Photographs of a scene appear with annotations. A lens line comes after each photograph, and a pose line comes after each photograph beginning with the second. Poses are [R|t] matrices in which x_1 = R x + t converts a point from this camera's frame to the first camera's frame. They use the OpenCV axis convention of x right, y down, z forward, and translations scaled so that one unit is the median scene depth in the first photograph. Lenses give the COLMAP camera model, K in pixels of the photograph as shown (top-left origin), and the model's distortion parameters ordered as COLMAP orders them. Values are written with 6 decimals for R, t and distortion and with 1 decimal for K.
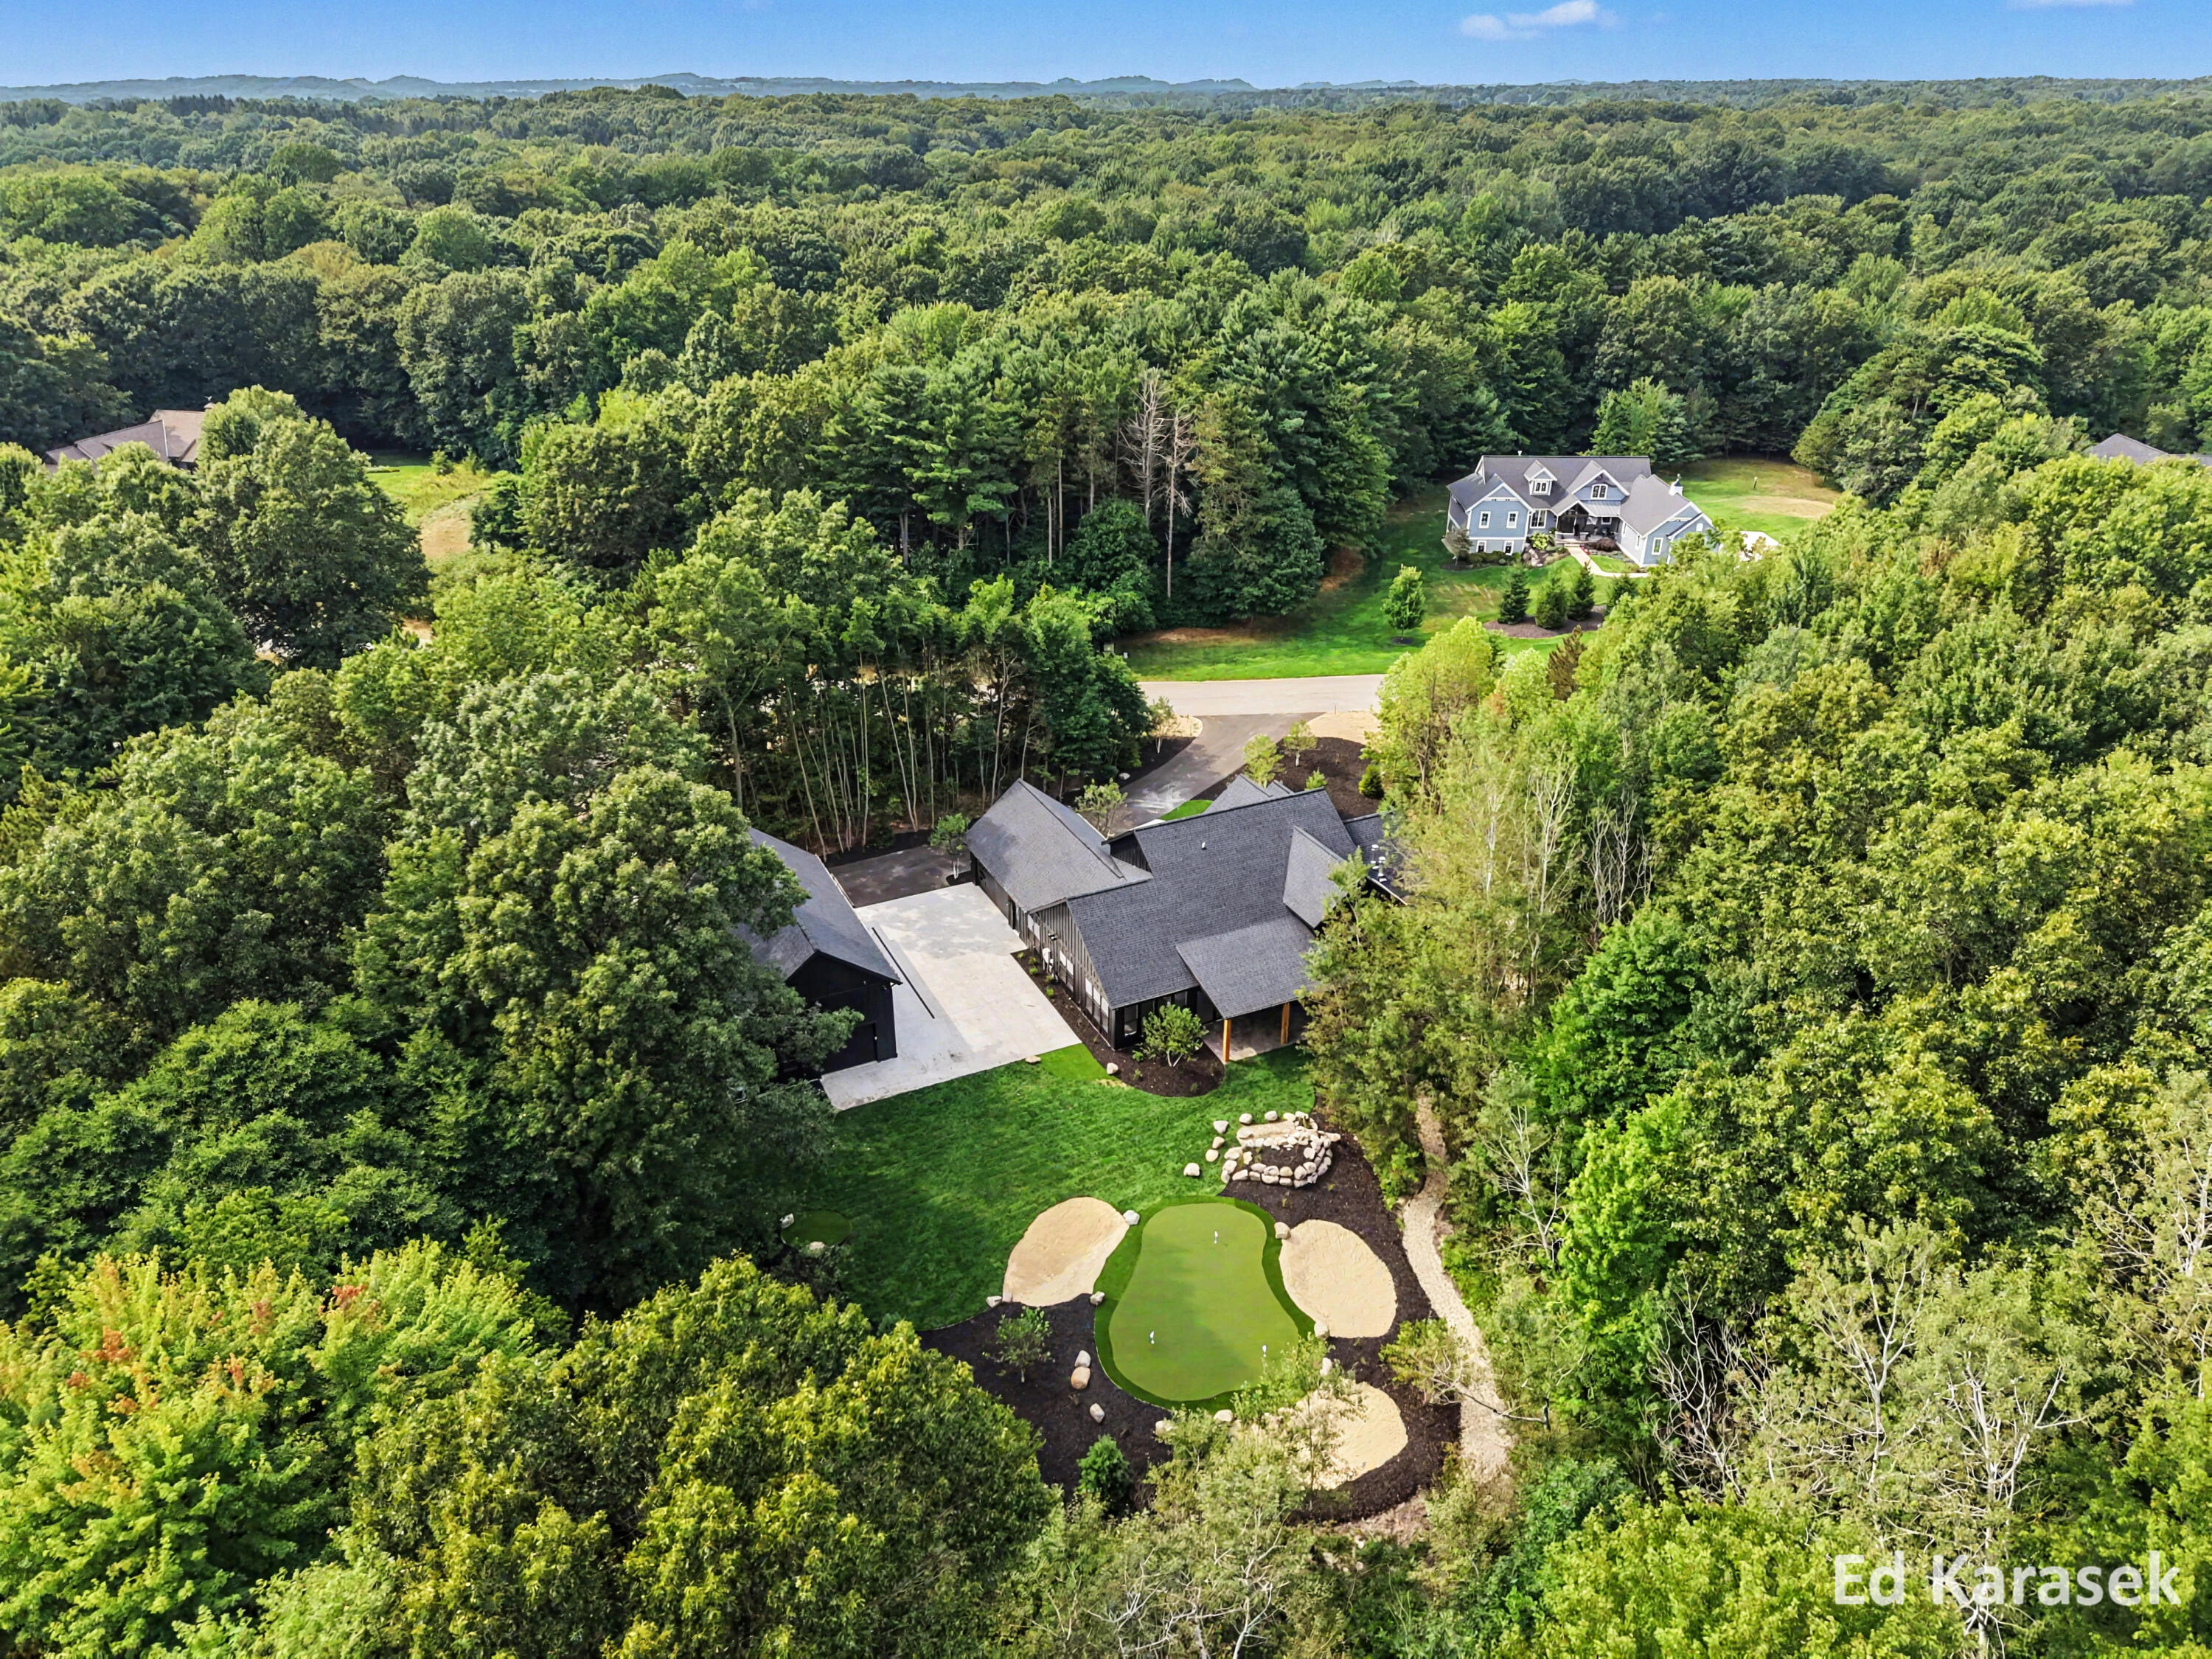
lens RADIAL K [[1409.8, 0, 1086.9], [0, 1409.8, 830.4], [0, 0, 1]] dist [0.013590, -0.006810]
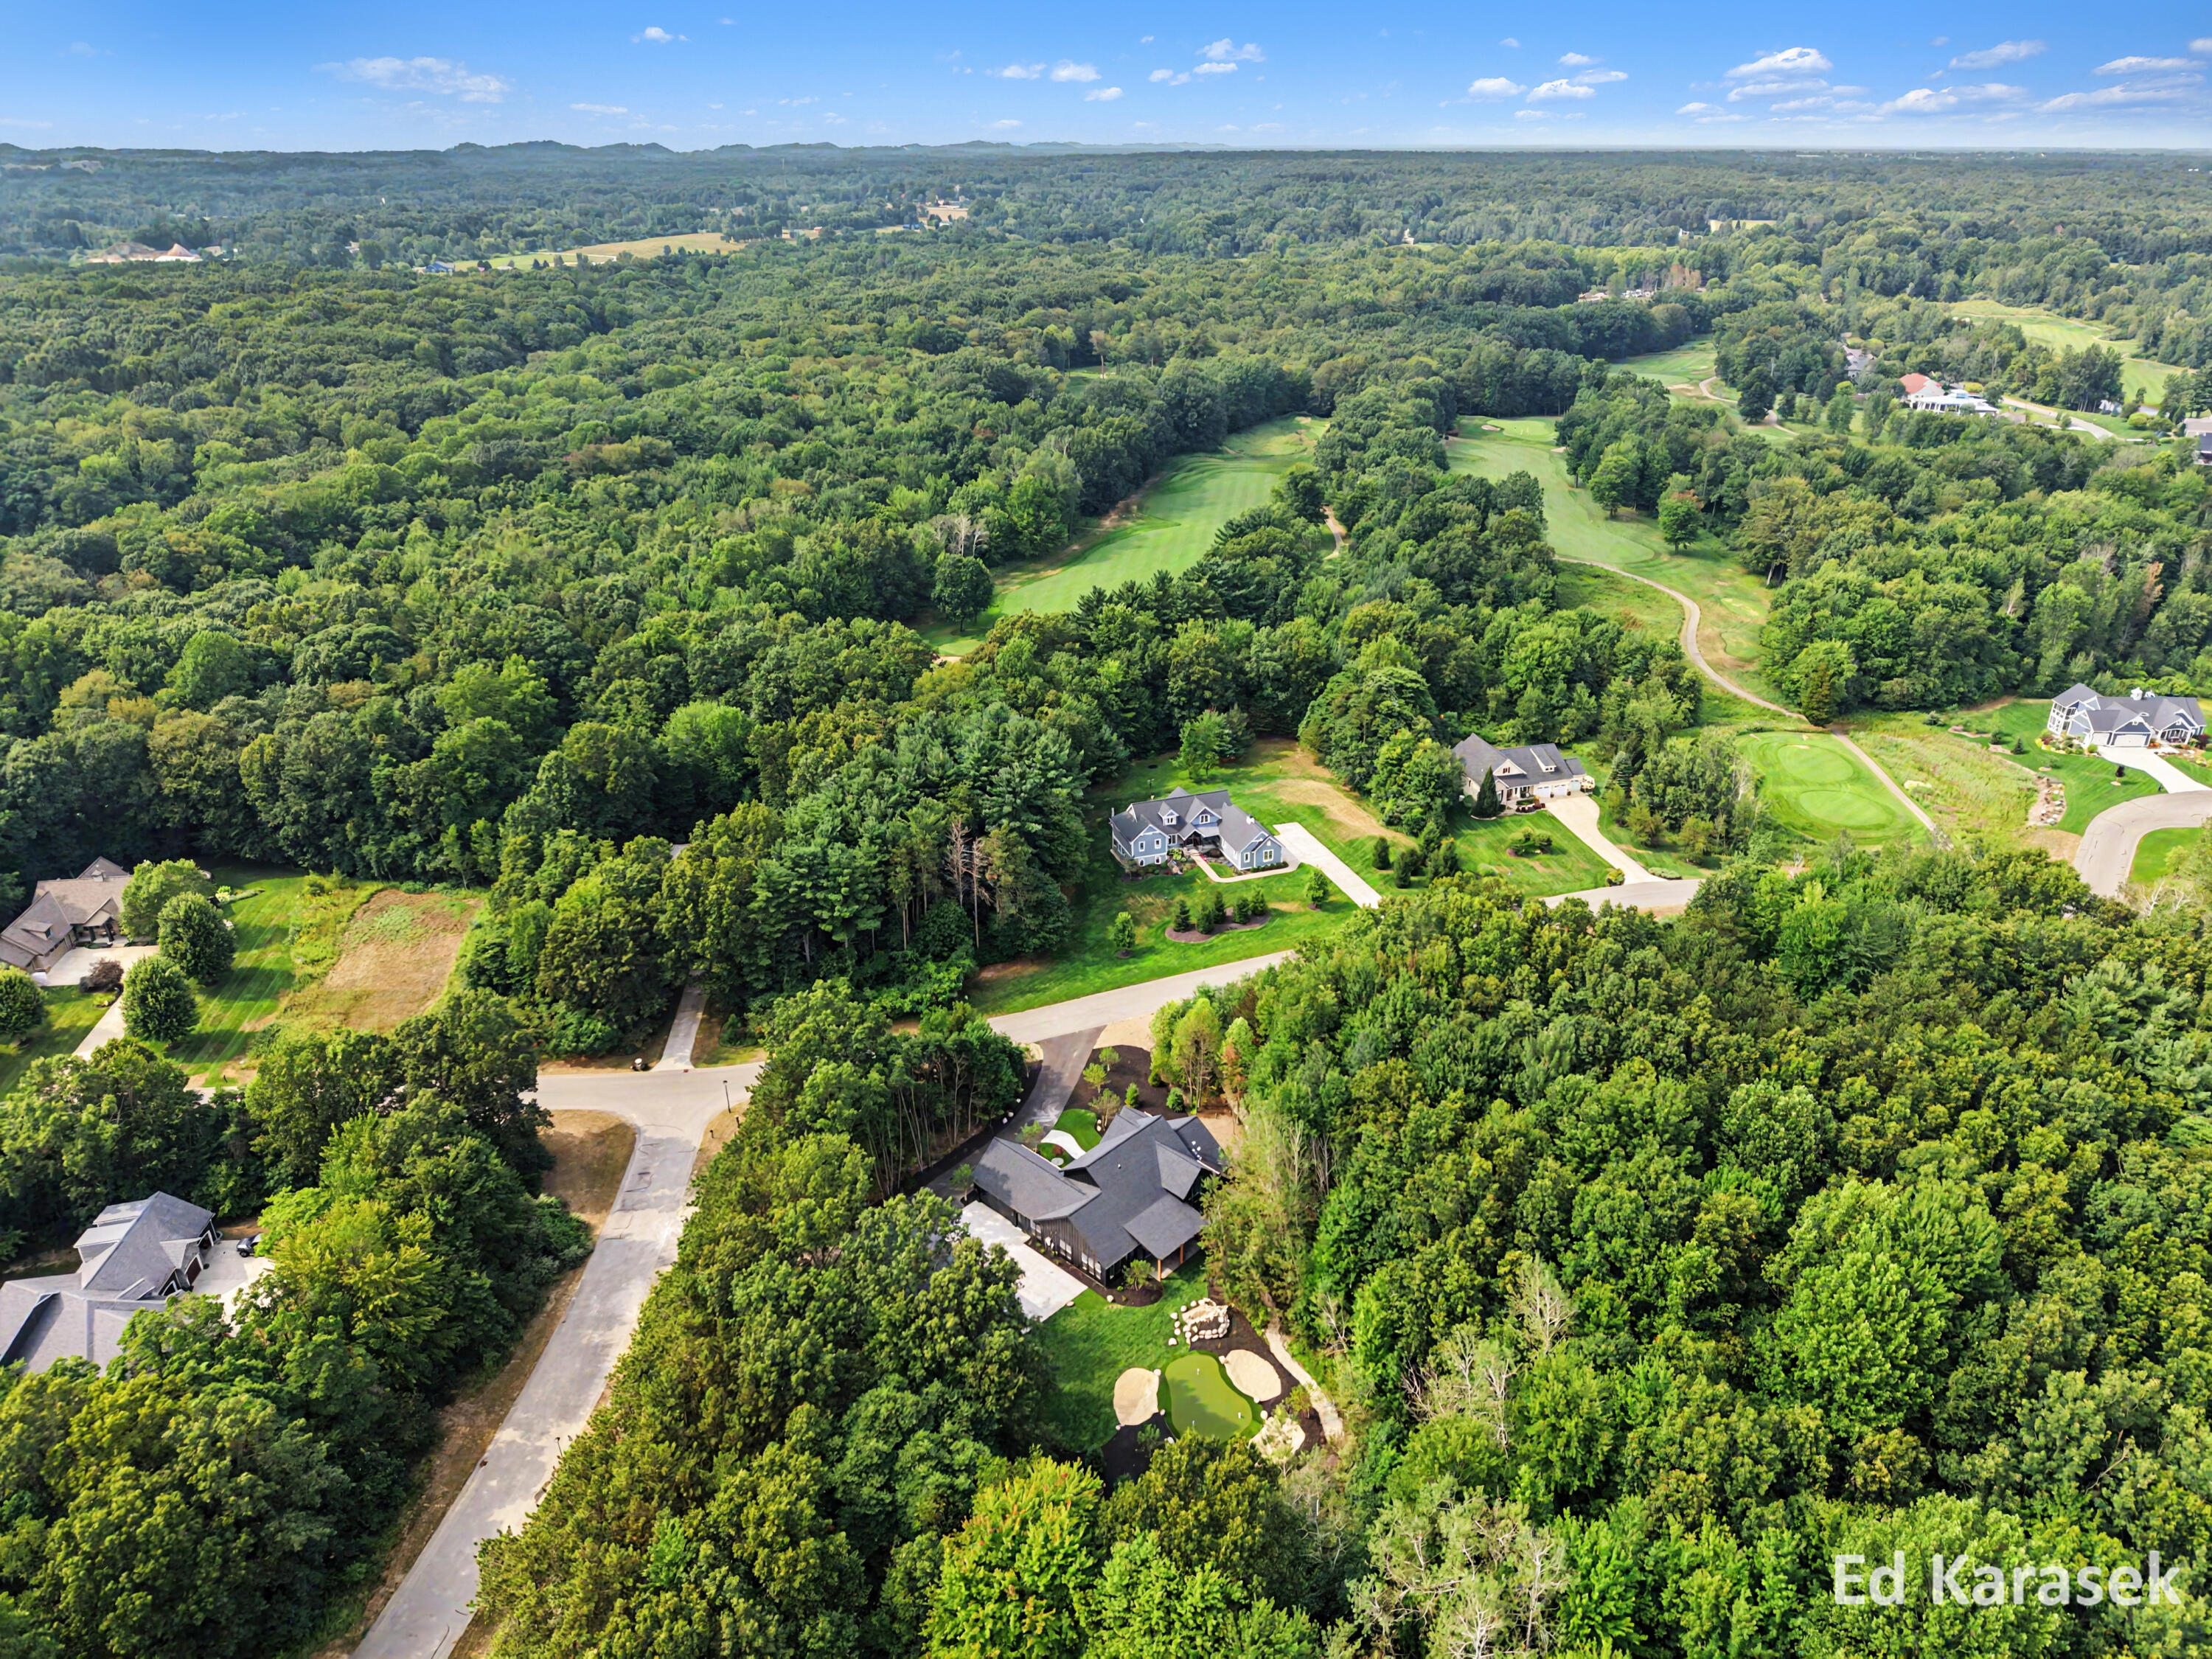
lens RADIAL K [[1409.8, 0, 1116.5], [0, 1409.8, 817.1], [0, 0, 1]] dist [0.013590, -0.006810]
pose [[0.928609, -0.140958, 0.343243, -0.581954], [0.156956, 0.987420, -0.019129, -0.480958], [-0.336229, 0.071637, 0.939052, -0.970654]]
